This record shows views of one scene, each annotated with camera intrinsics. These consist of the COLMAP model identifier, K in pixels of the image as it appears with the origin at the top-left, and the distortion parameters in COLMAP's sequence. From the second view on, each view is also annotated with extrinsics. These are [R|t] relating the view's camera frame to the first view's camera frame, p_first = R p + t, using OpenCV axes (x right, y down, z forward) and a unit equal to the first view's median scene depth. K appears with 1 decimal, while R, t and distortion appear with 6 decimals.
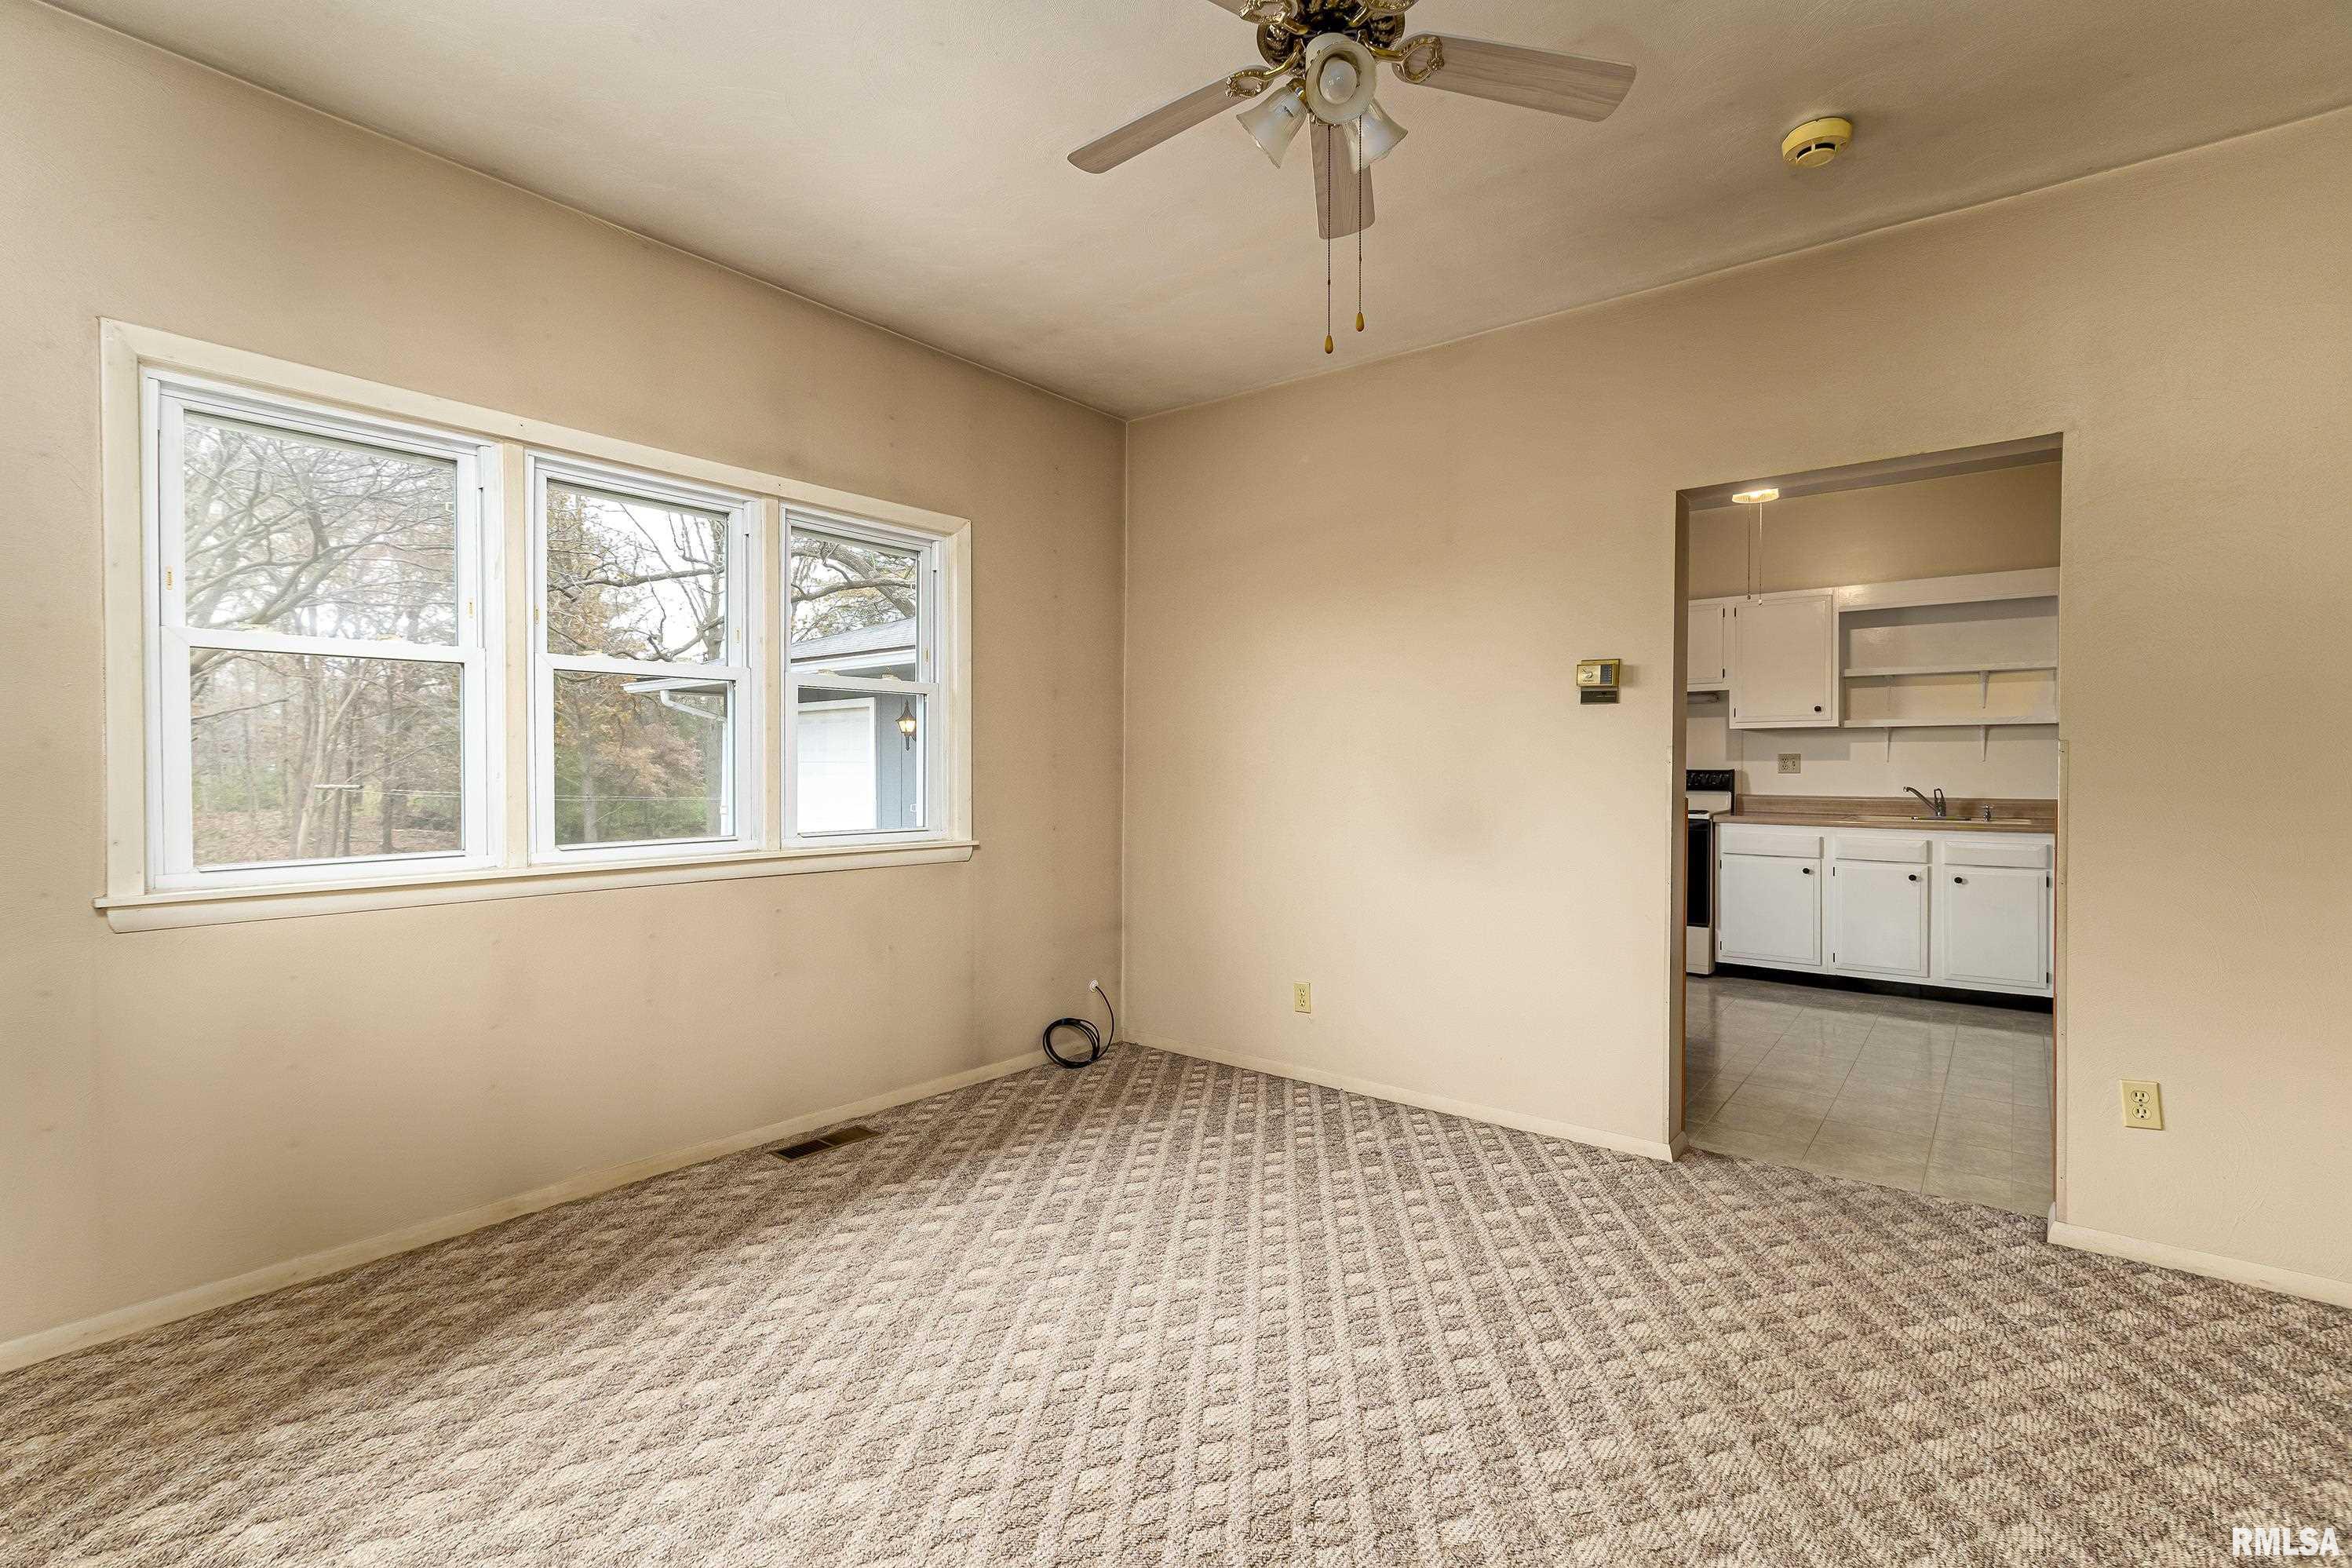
lens RADIAL K [[1069.3, 0, 1157.7], [0, 1069.3, 762.2], [0, 0, 1]] dist [0.003031, -0.000718]
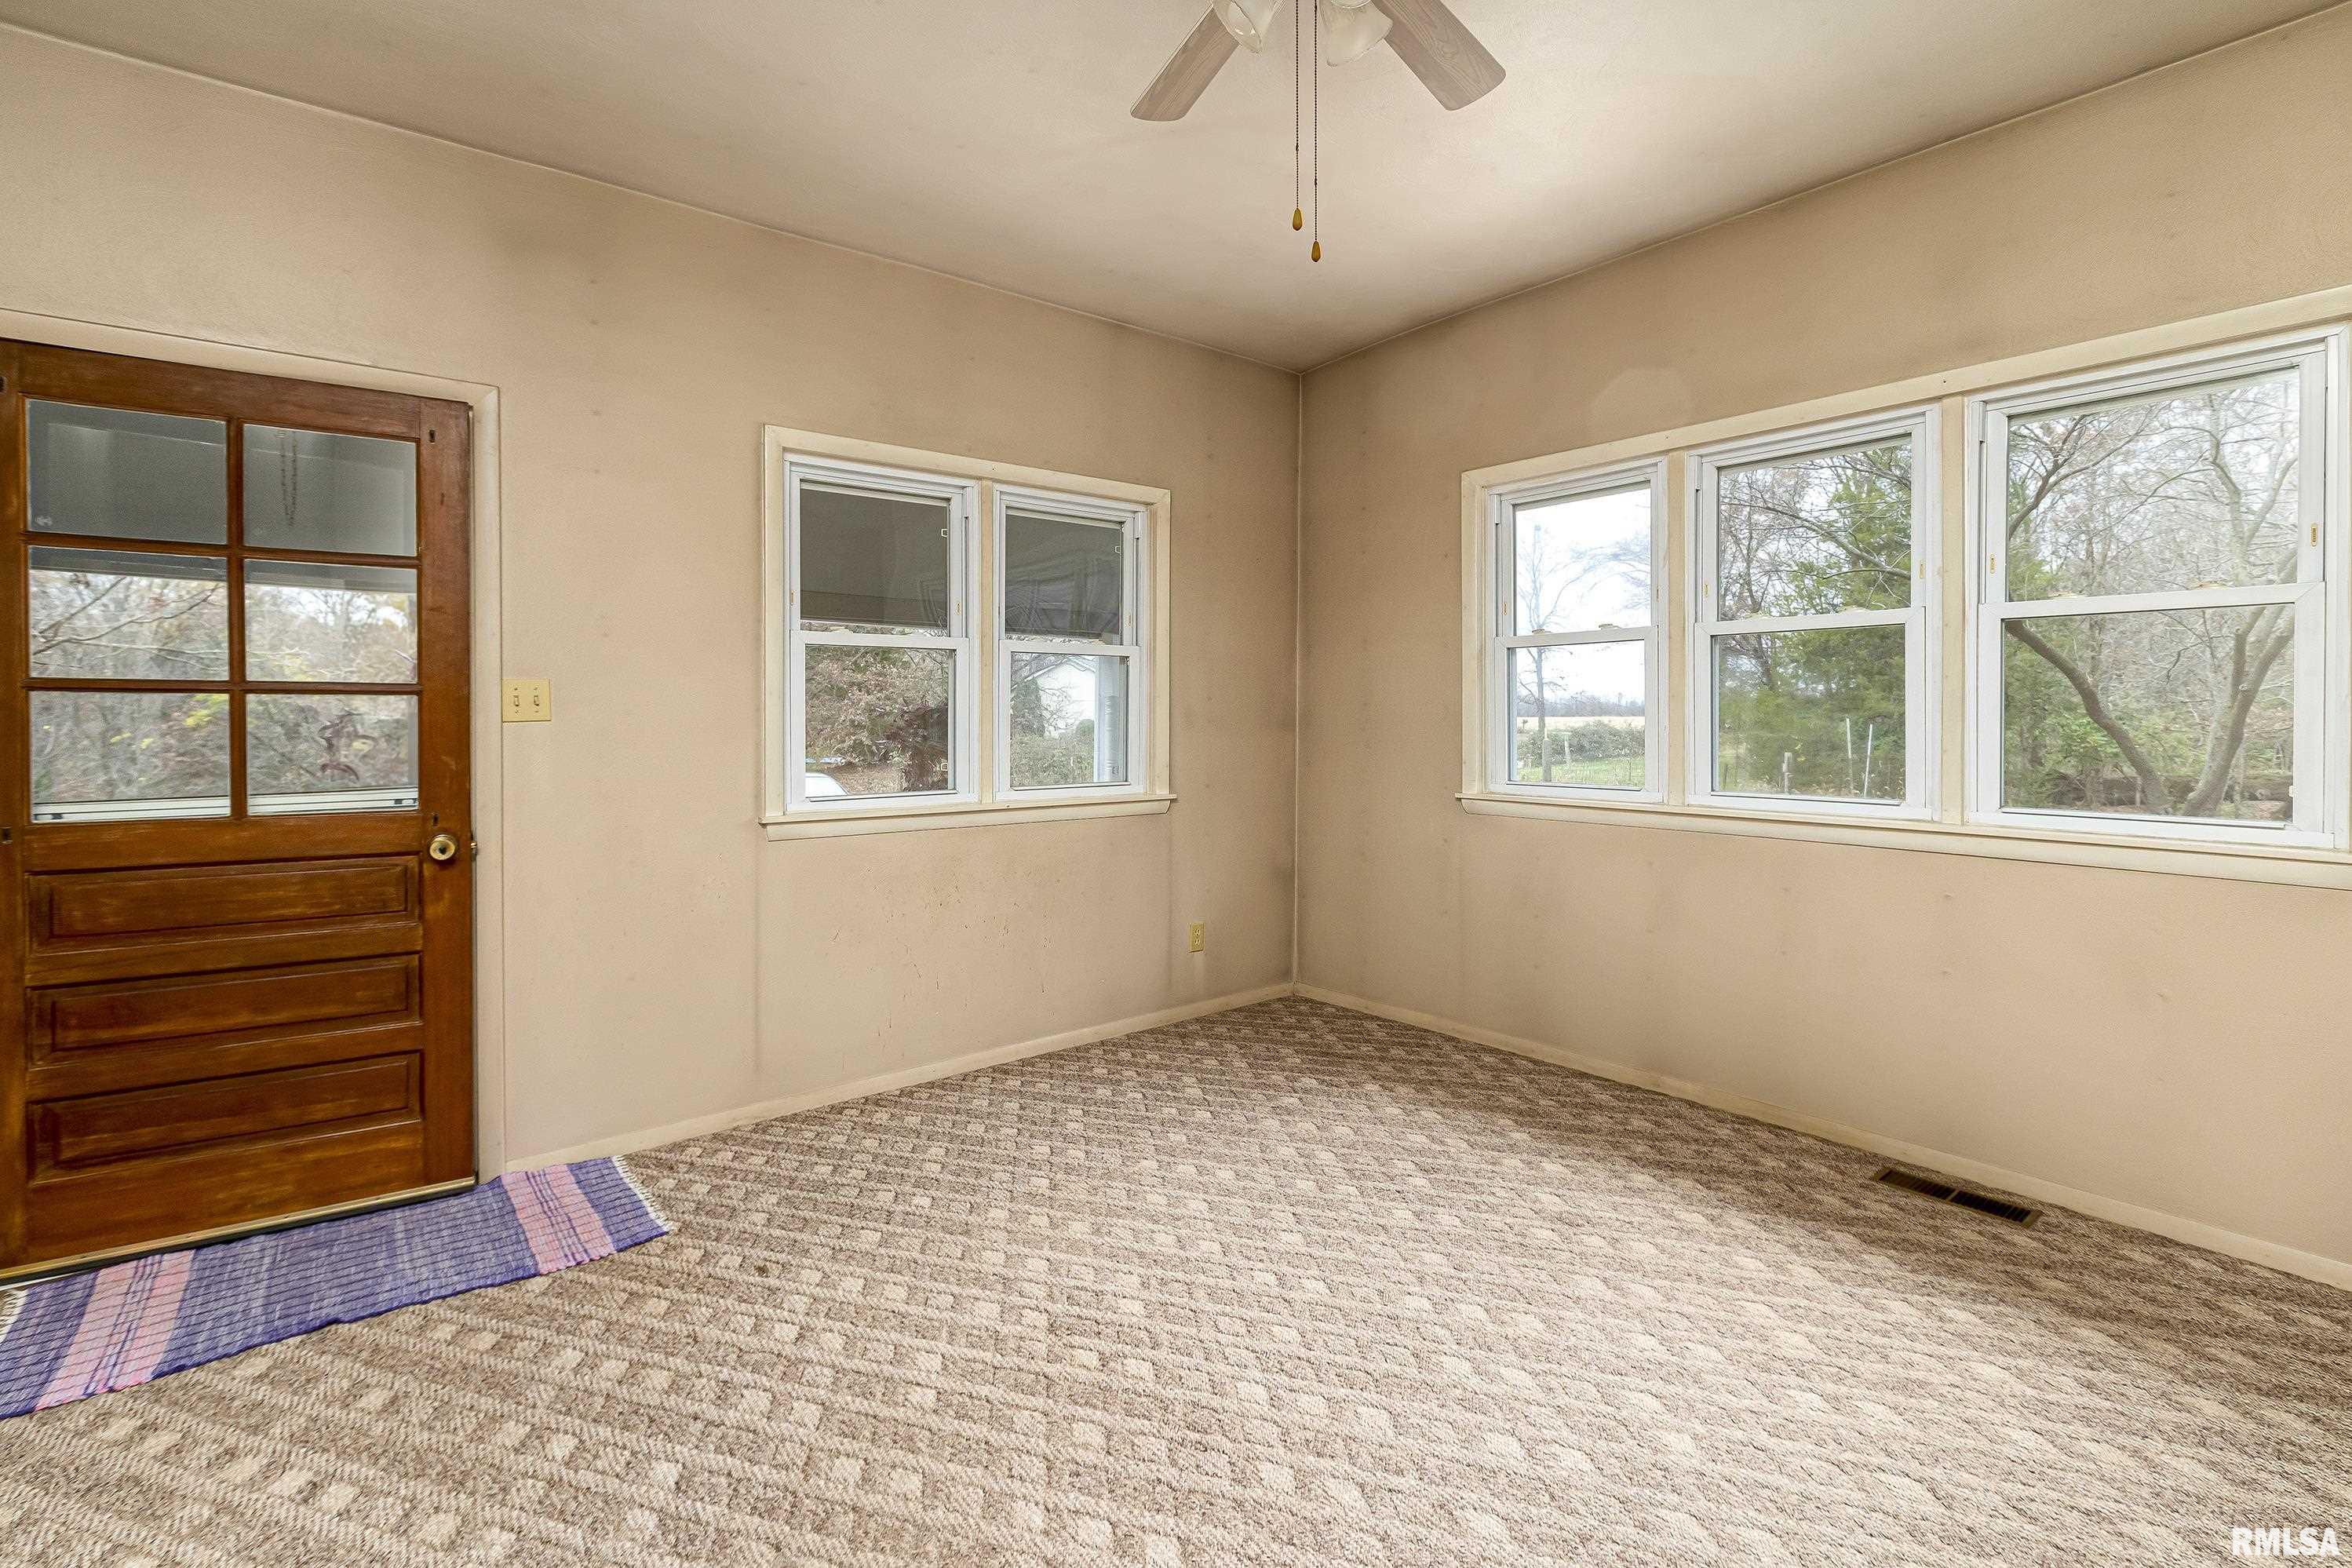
lens RADIAL K [[1069.3, 0, 1171.7], [0, 1069.3, 726.4], [0, 0, 1]] dist [0.003031, -0.000718]
pose [[-0.202745, 0.009549, -0.979185, 0.801672], [0.000972, 0.999954, 0.009550, -0.001073], [0.979231, 0.000985, -0.202745, 0.815044]]
